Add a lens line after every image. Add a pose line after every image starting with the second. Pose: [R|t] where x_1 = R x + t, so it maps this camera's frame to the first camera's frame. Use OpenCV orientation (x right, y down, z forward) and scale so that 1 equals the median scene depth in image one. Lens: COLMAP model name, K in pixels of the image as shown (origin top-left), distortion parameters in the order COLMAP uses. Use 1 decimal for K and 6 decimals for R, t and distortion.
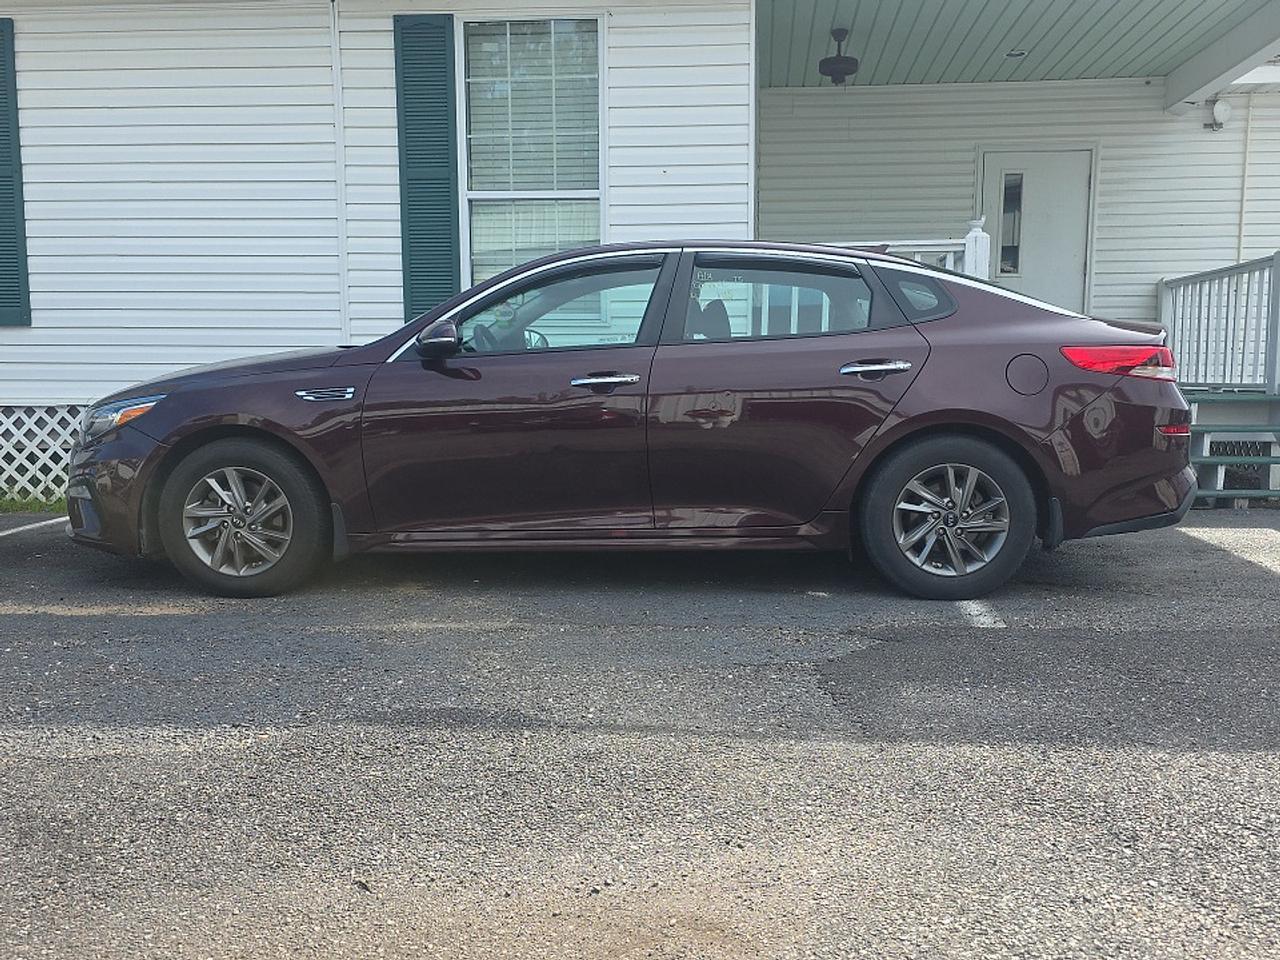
lens RADIAL K [[1208.5, 0, 640.0], [0, 1208.5, 480.0], [0, 0, 1]] dist [0.075809, -0.158348]
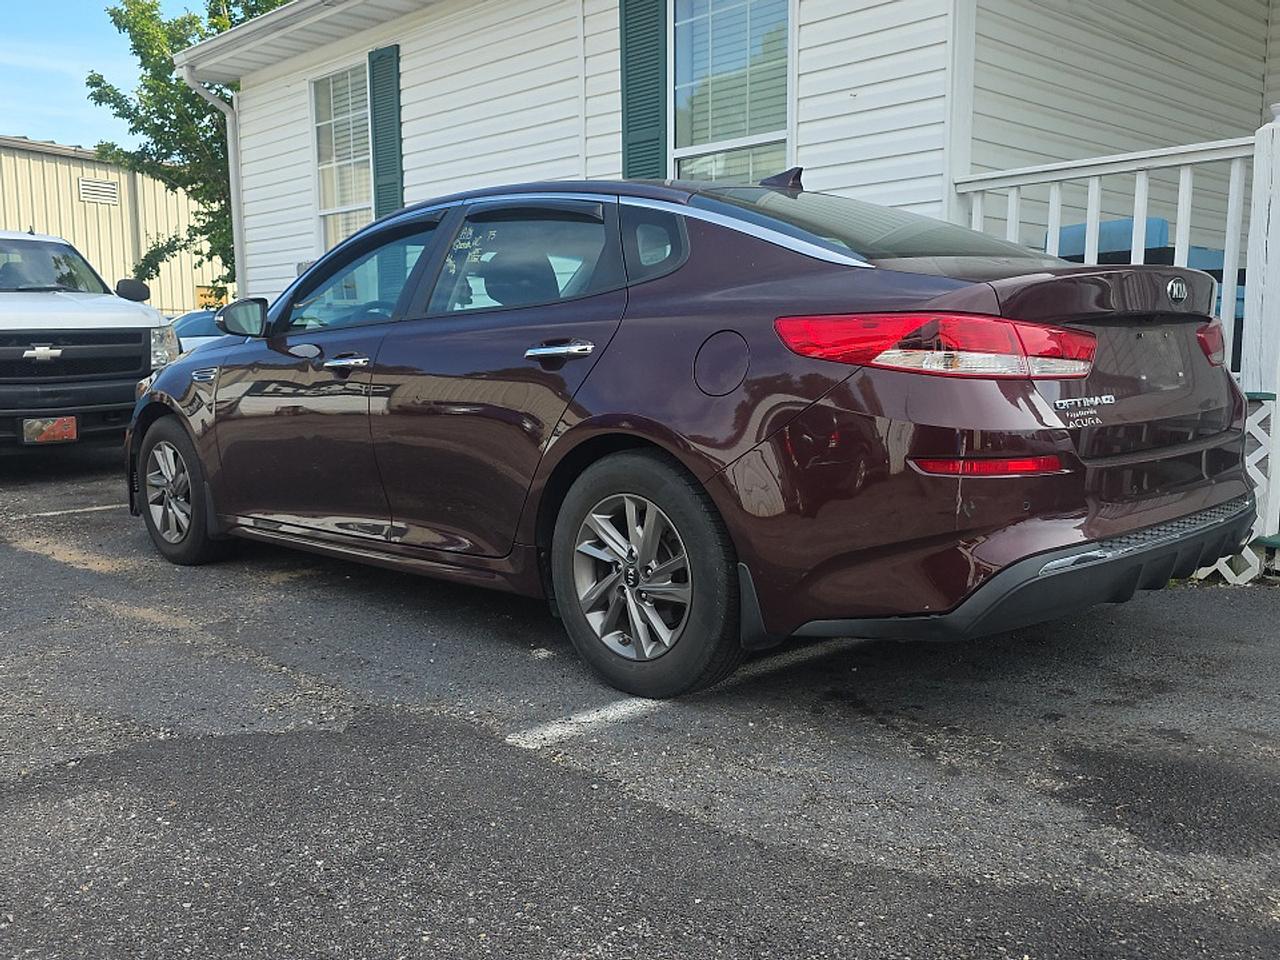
lens RADIAL K [[1210.0, 0, 640.0], [0, 1210.0, 480.0], [0, 0, 1]] dist [0.013850, -0.011454]
pose [[0.713151, 0.074091, -0.697084, 0.721317], [-0.059278, 0.997211, 0.045346, -0.051163], [0.698499, 0.008983, 0.715554, 0.516770]]
